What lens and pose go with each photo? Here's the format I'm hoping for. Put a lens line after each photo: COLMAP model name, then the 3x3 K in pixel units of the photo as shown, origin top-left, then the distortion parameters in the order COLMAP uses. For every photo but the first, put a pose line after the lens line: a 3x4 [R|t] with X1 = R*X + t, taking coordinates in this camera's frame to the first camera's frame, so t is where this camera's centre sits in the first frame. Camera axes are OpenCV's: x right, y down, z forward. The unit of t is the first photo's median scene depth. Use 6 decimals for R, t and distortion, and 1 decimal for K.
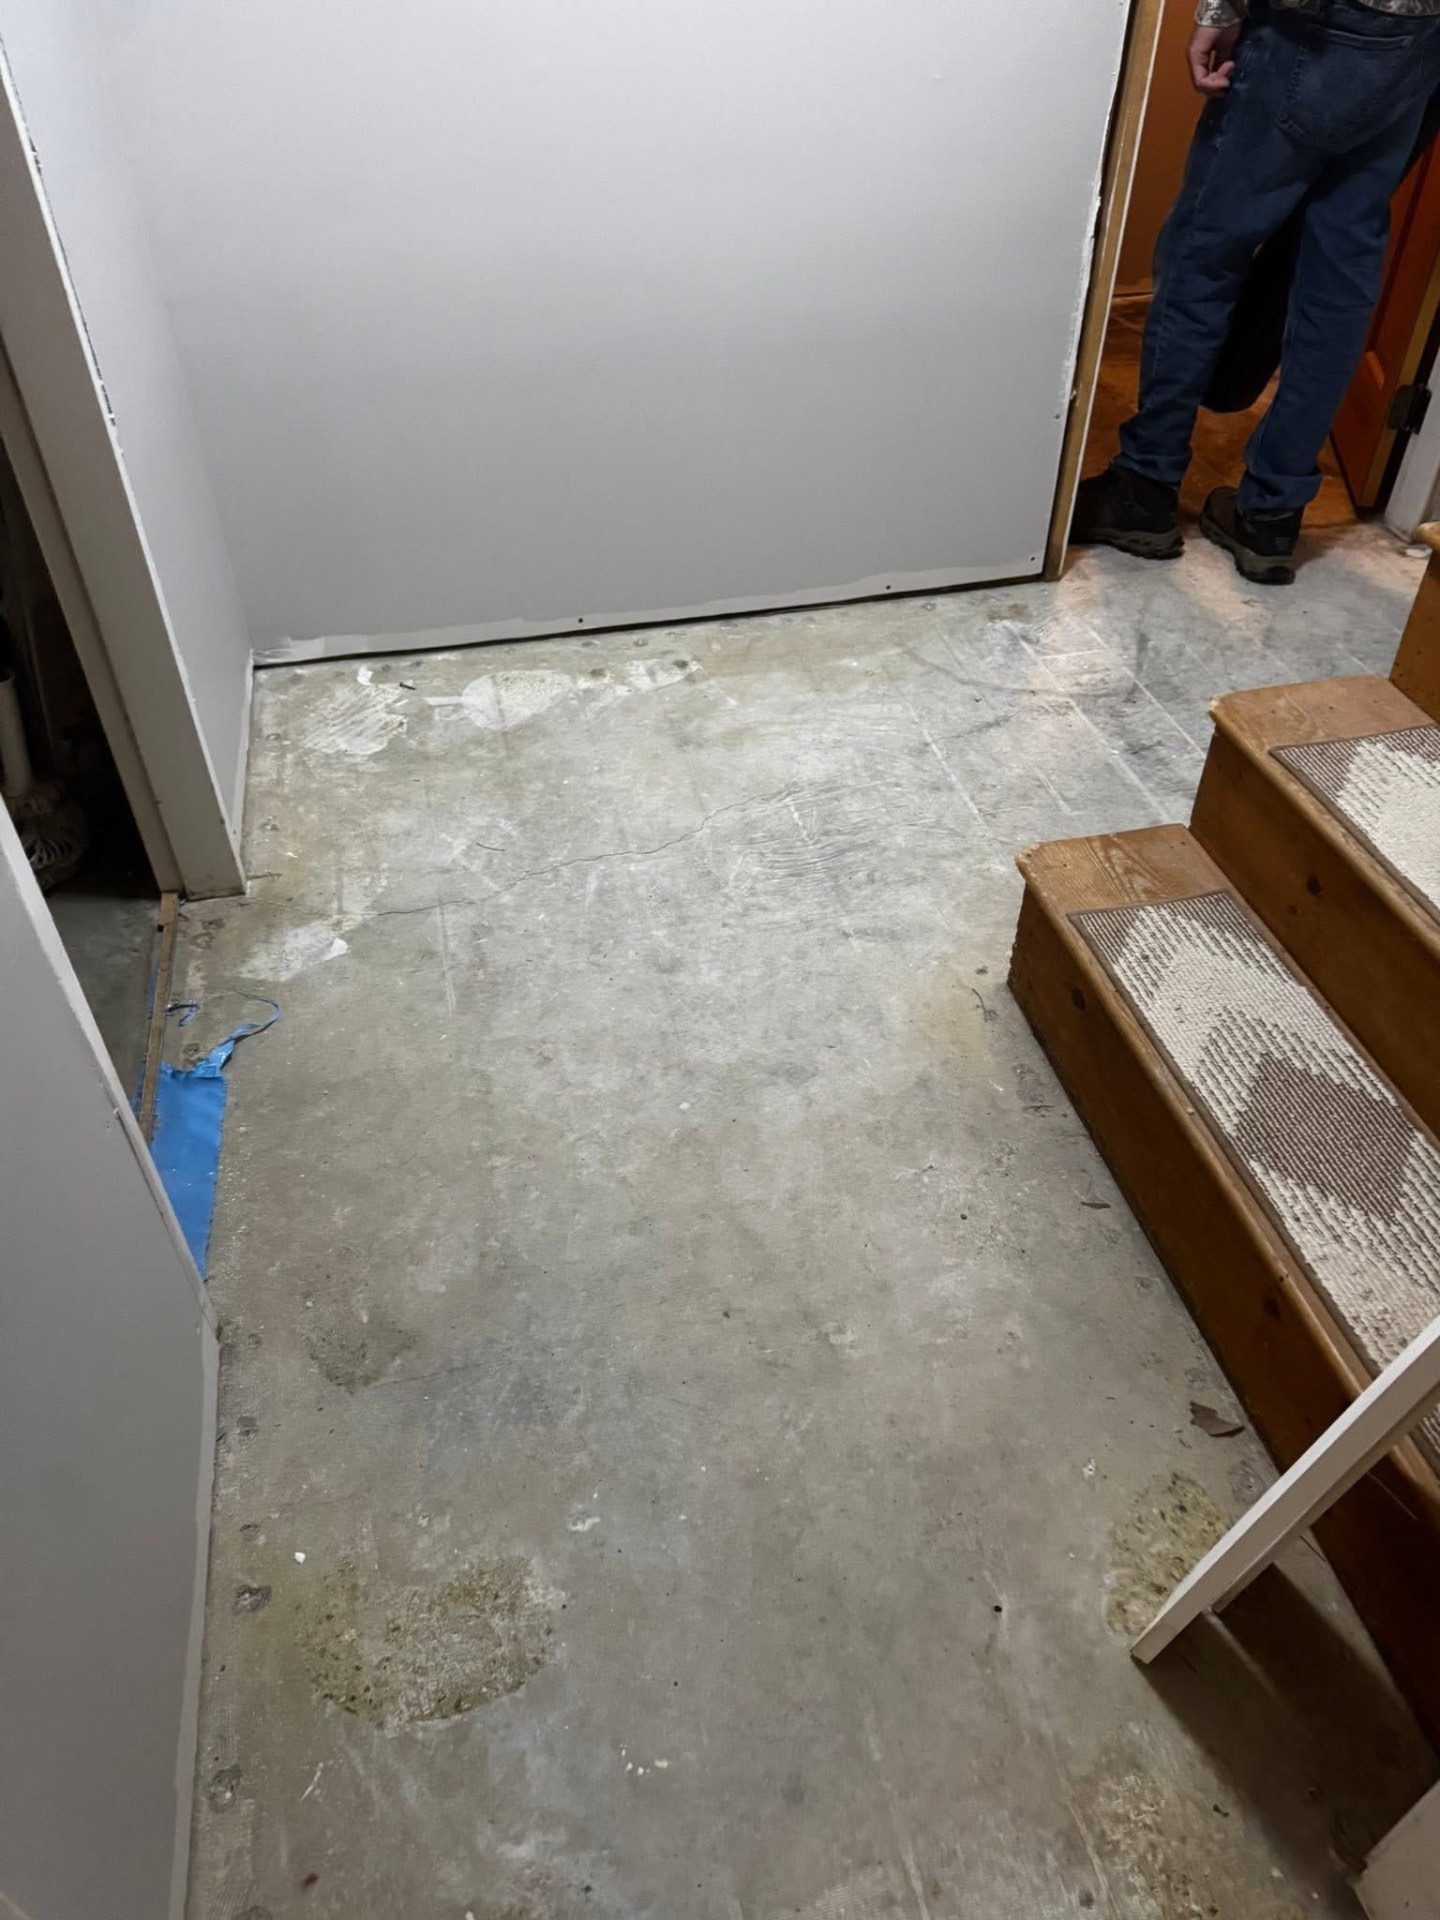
lens RADIAL K [[1383.9, 0, 720.0], [0, 1383.9, 960.0], [0, 0, 1]] dist [0.002466, 0.080875]
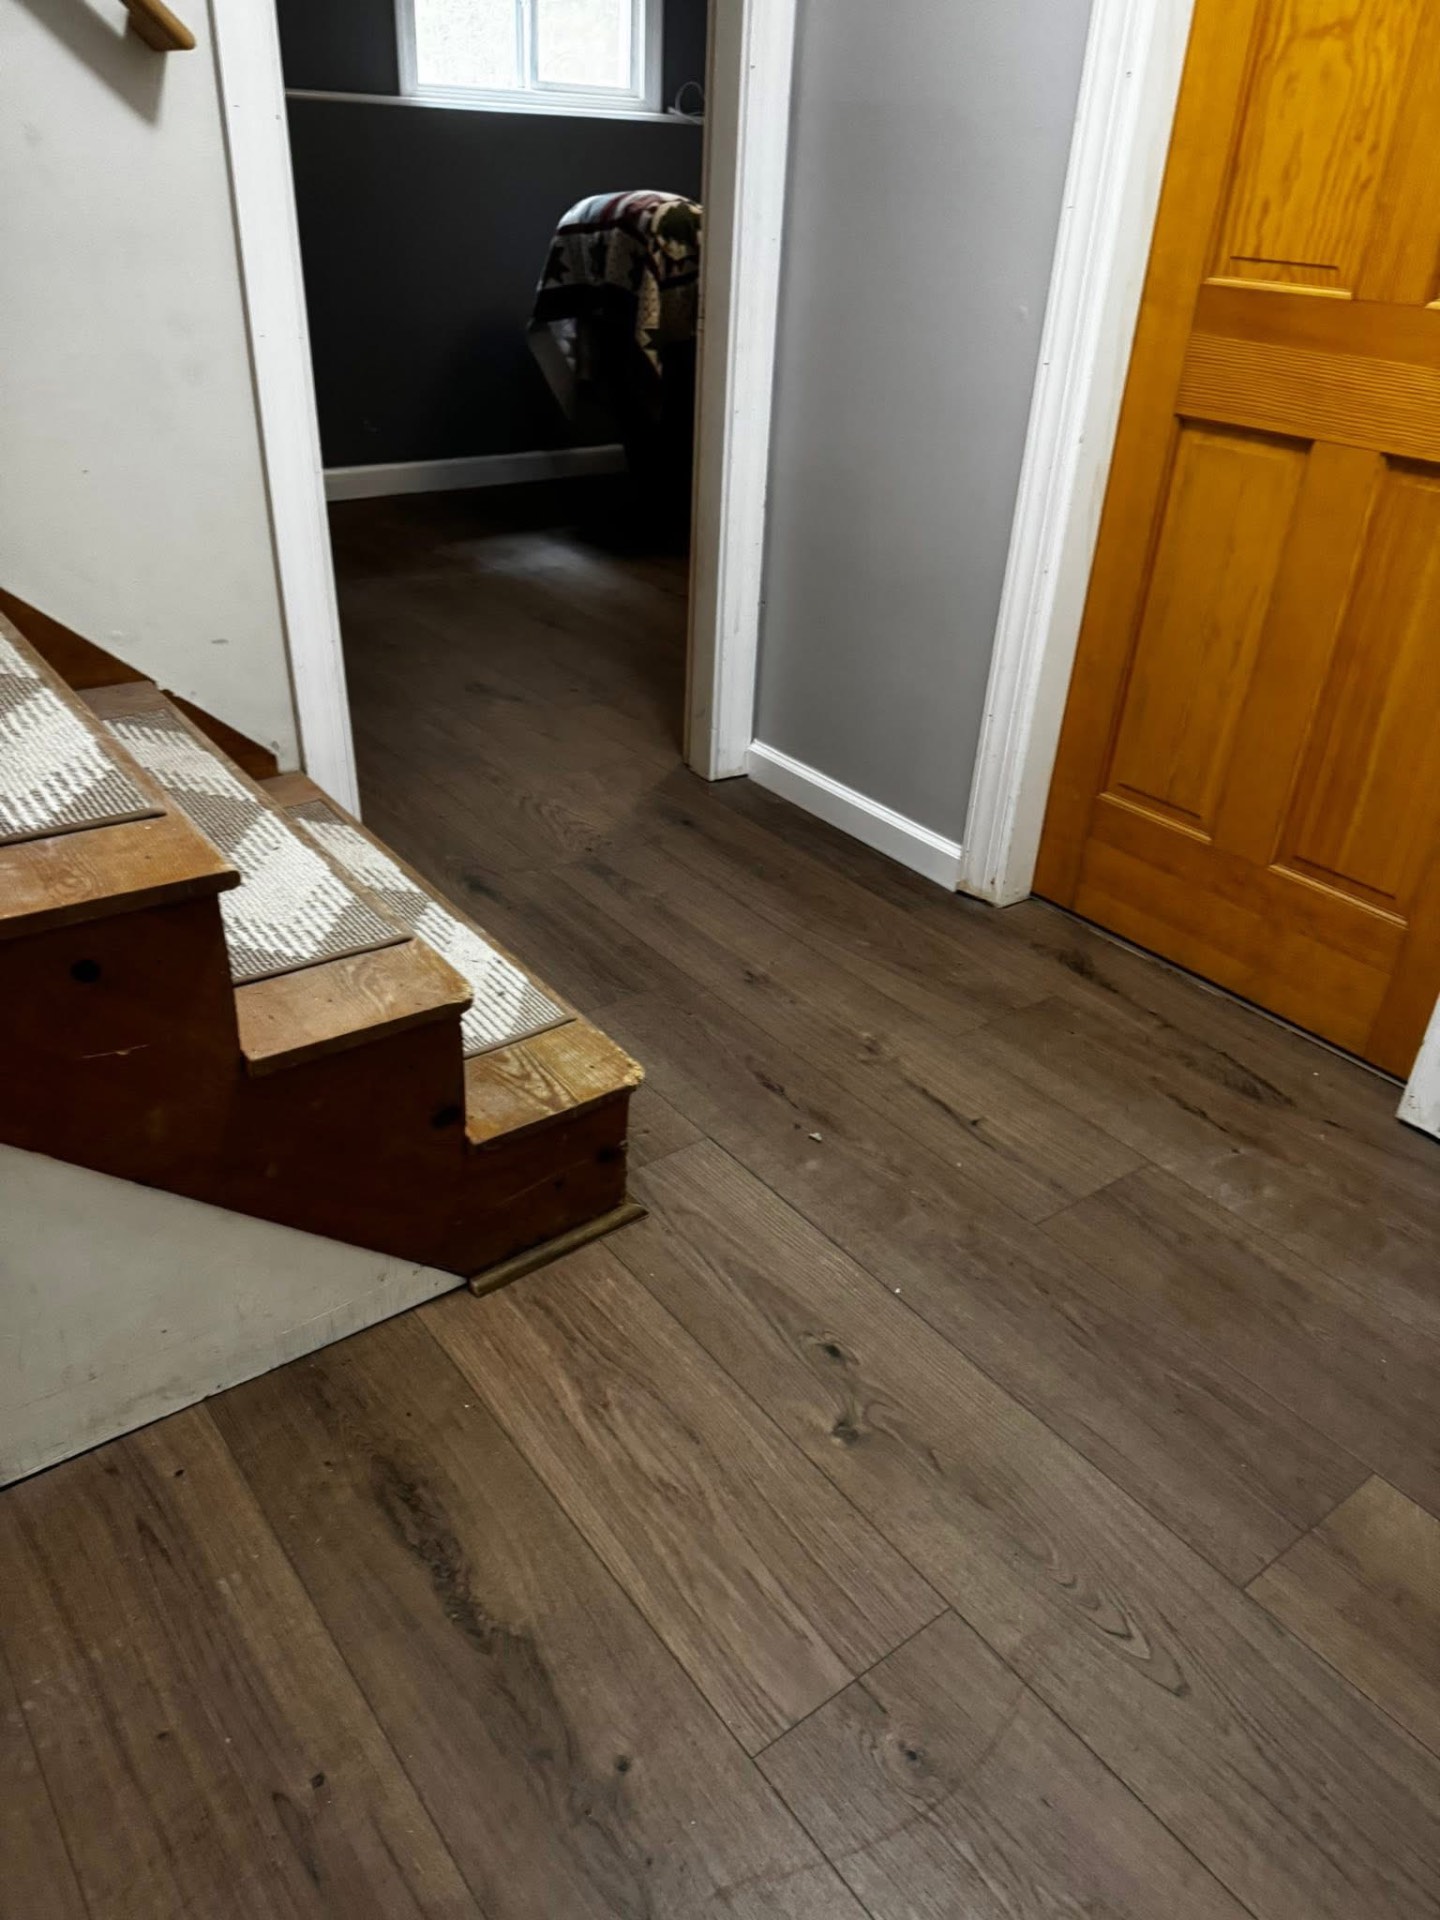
lens RADIAL K [[1383.9, 0, 720.0], [0, 1383.9, 960.0], [0, 0, 1]] dist [0.002466, 0.080875]
pose [[-0.913210, 0.177765, -0.366671, 0.534395], [-0.294018, 0.335577, 0.894953, -1.022257], [0.282138, 0.925088, -0.254186, 1.275135]]
